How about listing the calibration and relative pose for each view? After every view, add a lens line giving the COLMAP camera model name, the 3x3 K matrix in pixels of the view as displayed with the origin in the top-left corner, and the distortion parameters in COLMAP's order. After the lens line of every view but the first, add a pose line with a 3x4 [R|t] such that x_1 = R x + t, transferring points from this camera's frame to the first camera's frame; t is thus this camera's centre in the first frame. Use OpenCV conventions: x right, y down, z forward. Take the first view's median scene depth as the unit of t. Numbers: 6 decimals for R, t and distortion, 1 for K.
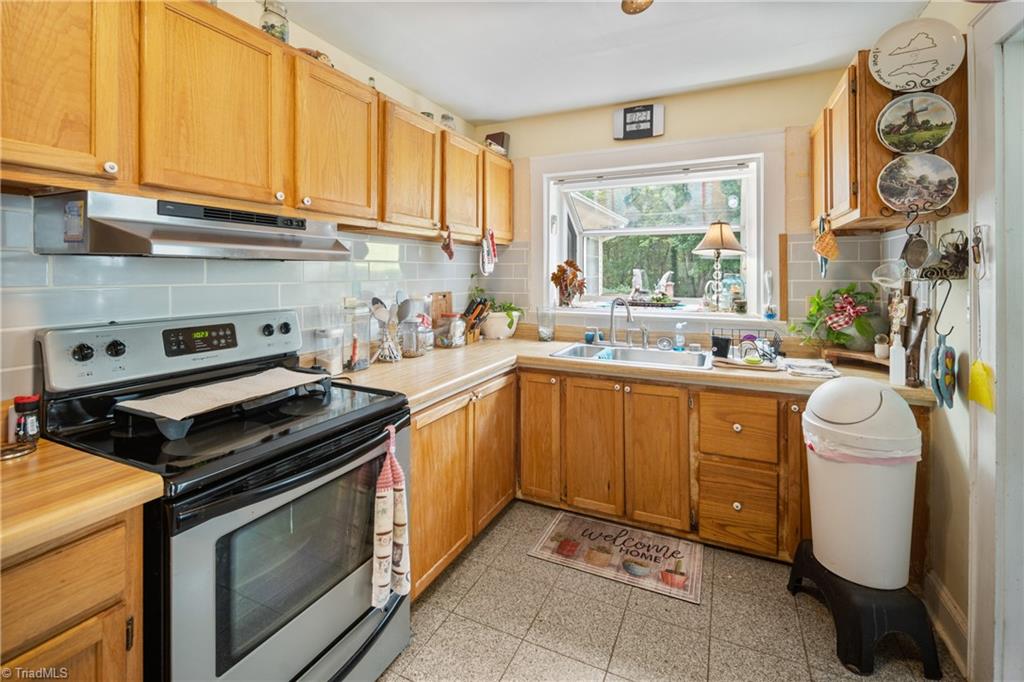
lens RADIAL K [[451.2, 0, 516.4], [0, 451.2, 274.5], [0, 0, 1]] dist [0.001353, 0.000051]
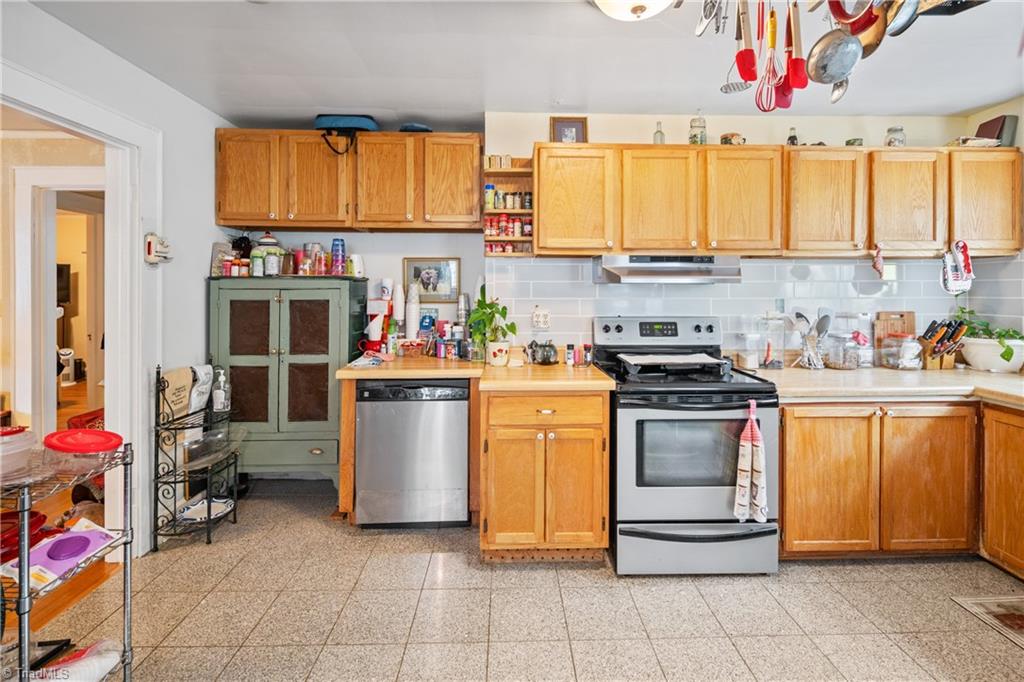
lens RADIAL K [[451.2, 0, 516.4], [0, 451.2, 274.5], [0, 0, 1]] dist [0.001353, 0.000051]
pose [[0.449035, -0.034168, -0.892860, 0.512444], [-0.001597, 0.999236, -0.039042, -0.000280], [0.893513, 0.018958, 0.448638, -0.232681]]
